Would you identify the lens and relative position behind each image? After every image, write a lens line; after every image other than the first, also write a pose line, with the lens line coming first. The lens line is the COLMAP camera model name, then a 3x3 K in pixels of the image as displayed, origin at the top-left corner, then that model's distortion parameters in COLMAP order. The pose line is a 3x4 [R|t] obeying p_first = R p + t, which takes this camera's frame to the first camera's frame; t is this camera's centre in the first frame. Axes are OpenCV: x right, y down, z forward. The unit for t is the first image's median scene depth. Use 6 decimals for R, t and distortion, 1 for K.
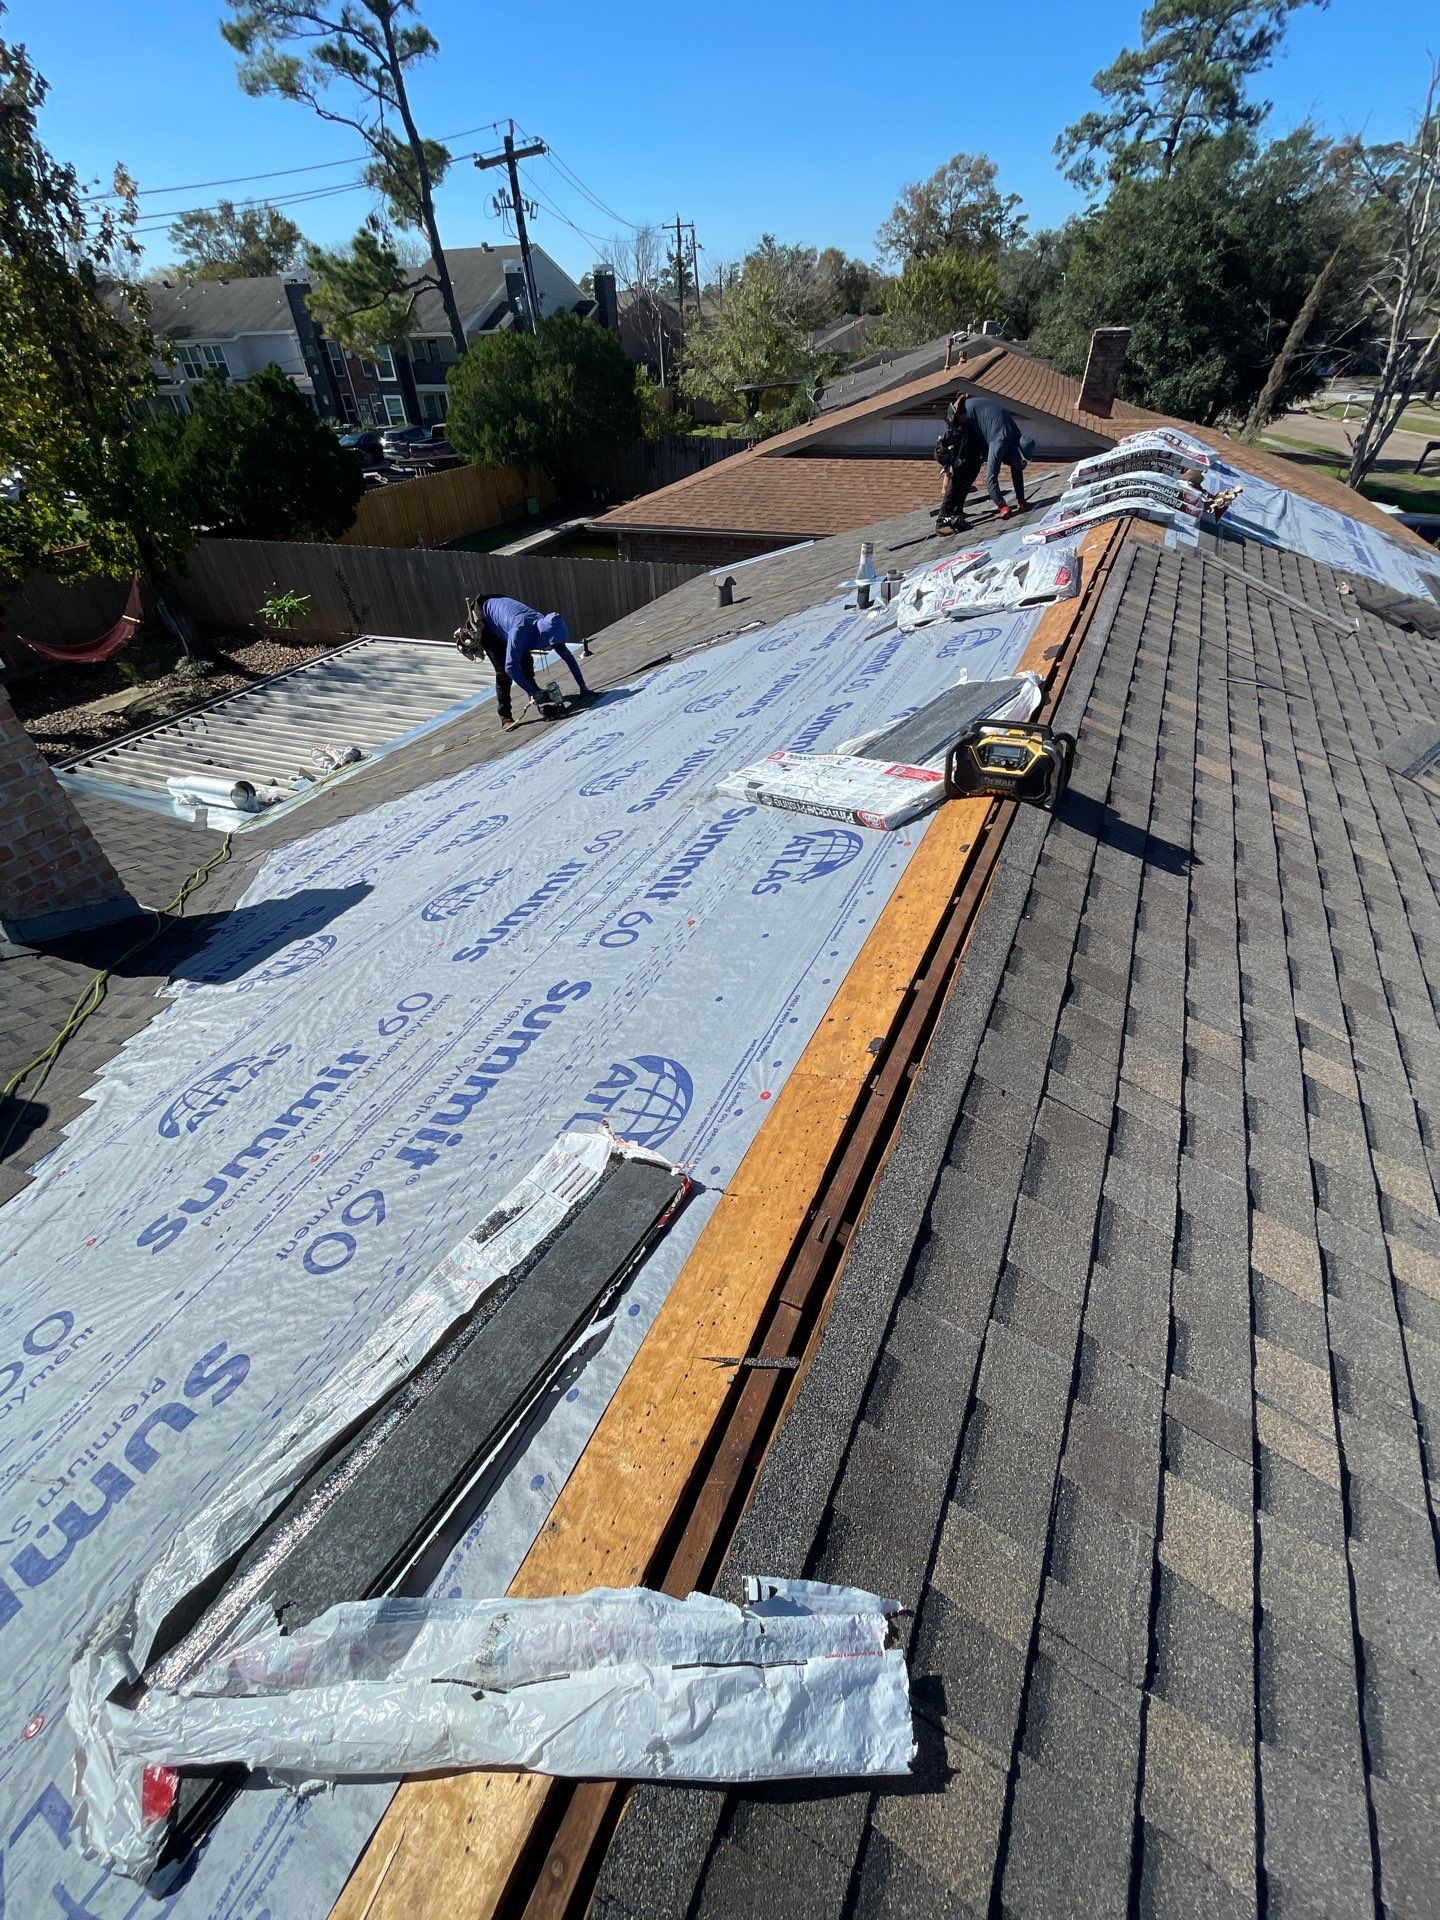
lens RADIAL K [[774.2, 0, 720.0], [0, 774.2, 960.0], [0, 0, 1]] dist [-0.002440, 0.000275]
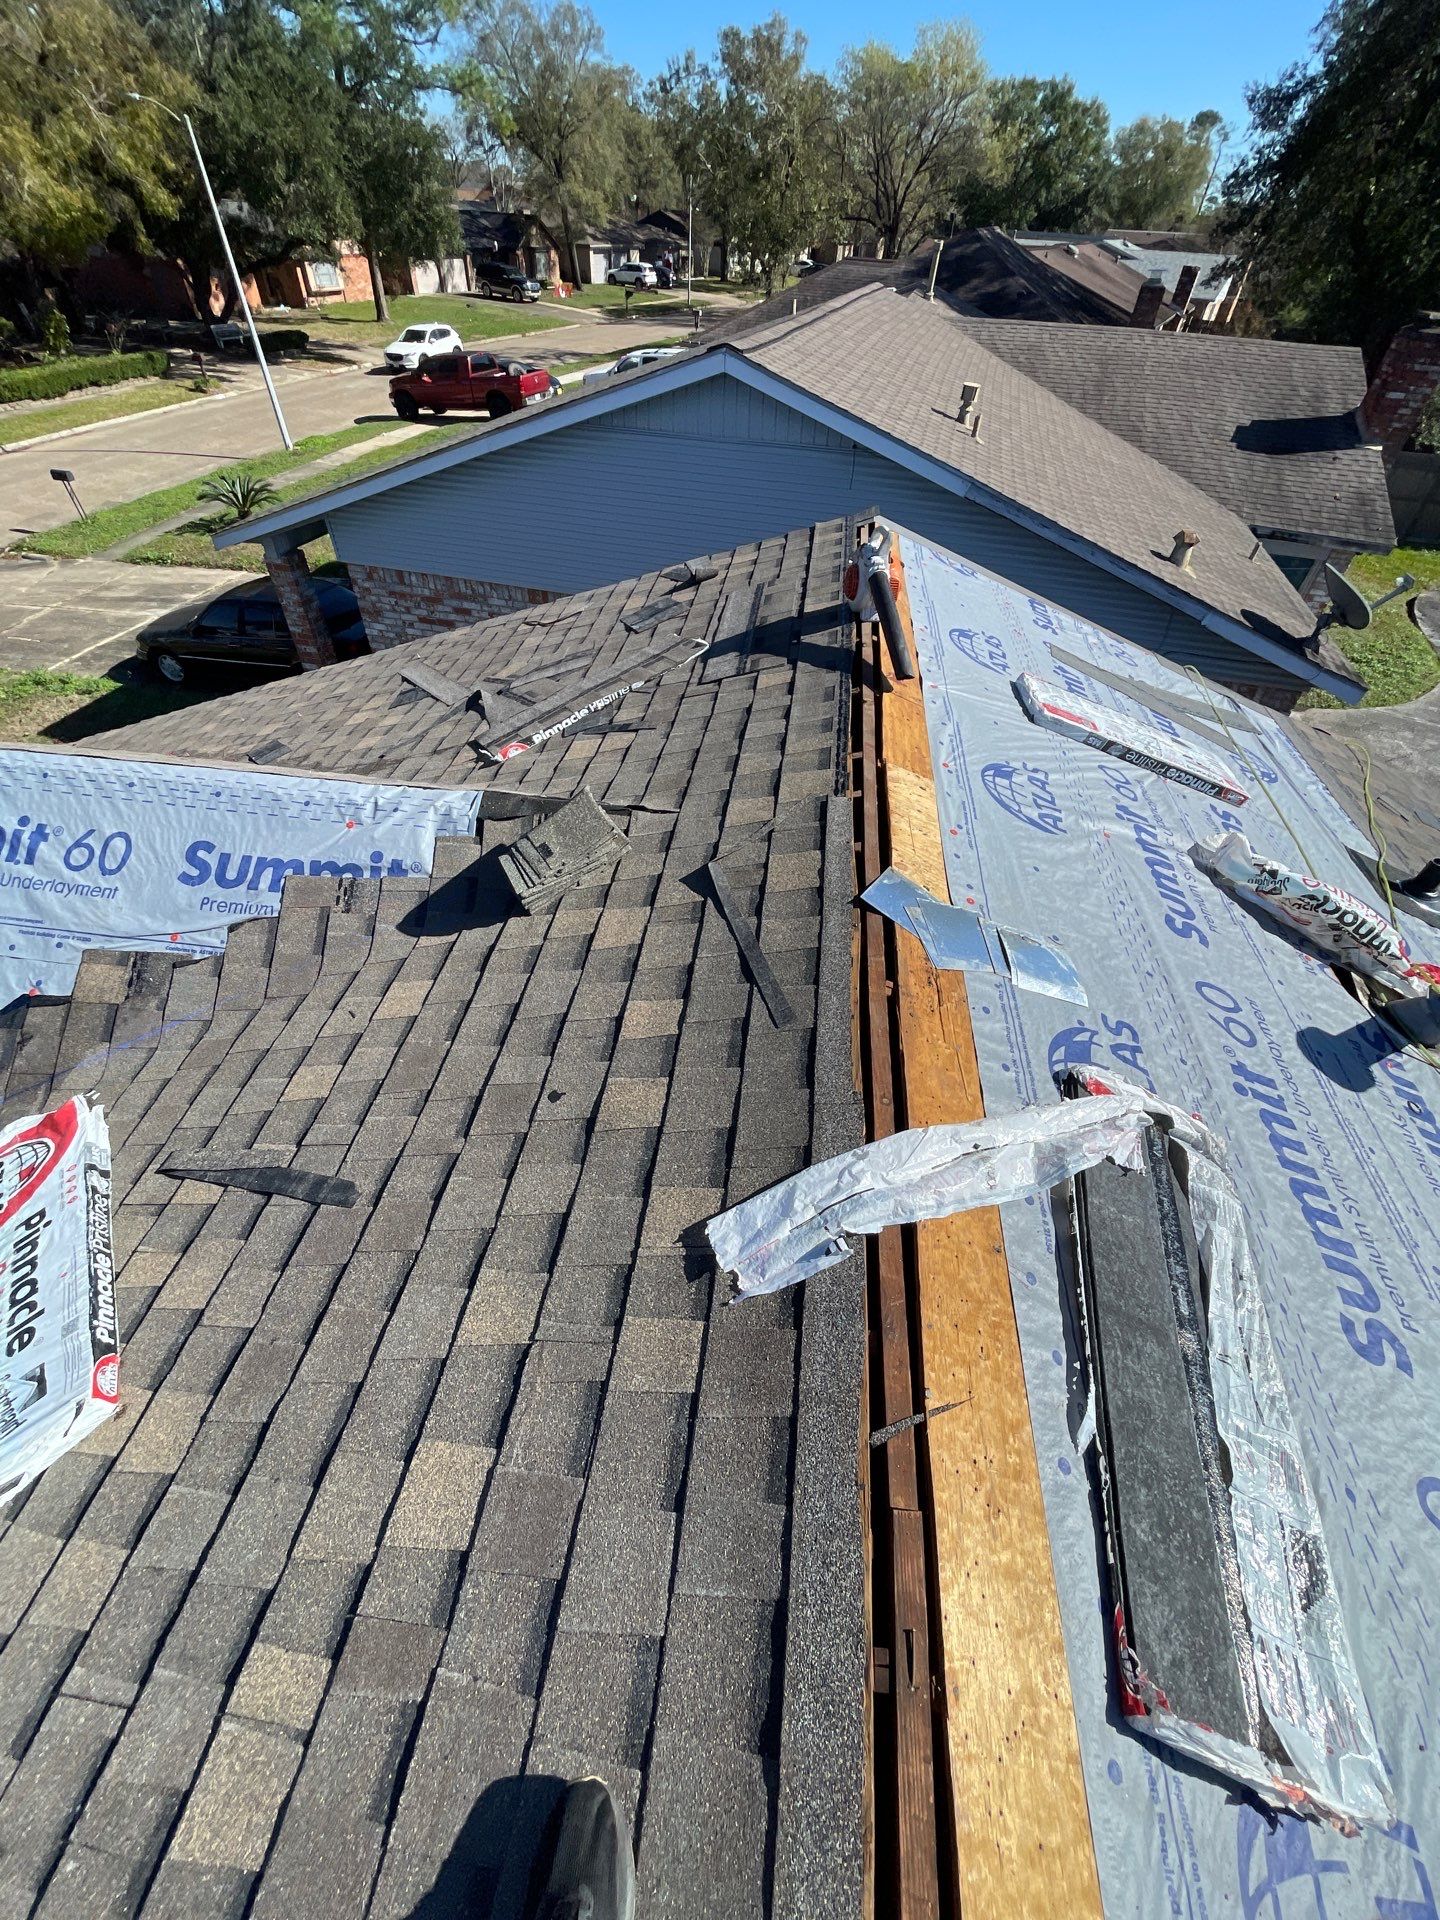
lens RADIAL K [[774.2, 0, 720.0], [0, 774.2, 960.0], [0, 0, 1]] dist [-0.002440, 0.000275]
pose [[-0.944562, 0.228553, -0.235726, 0.360069], [-0.218204, 0.099496, 0.970818, -0.389410], [0.245337, 0.968434, -0.044109, 0.450421]]
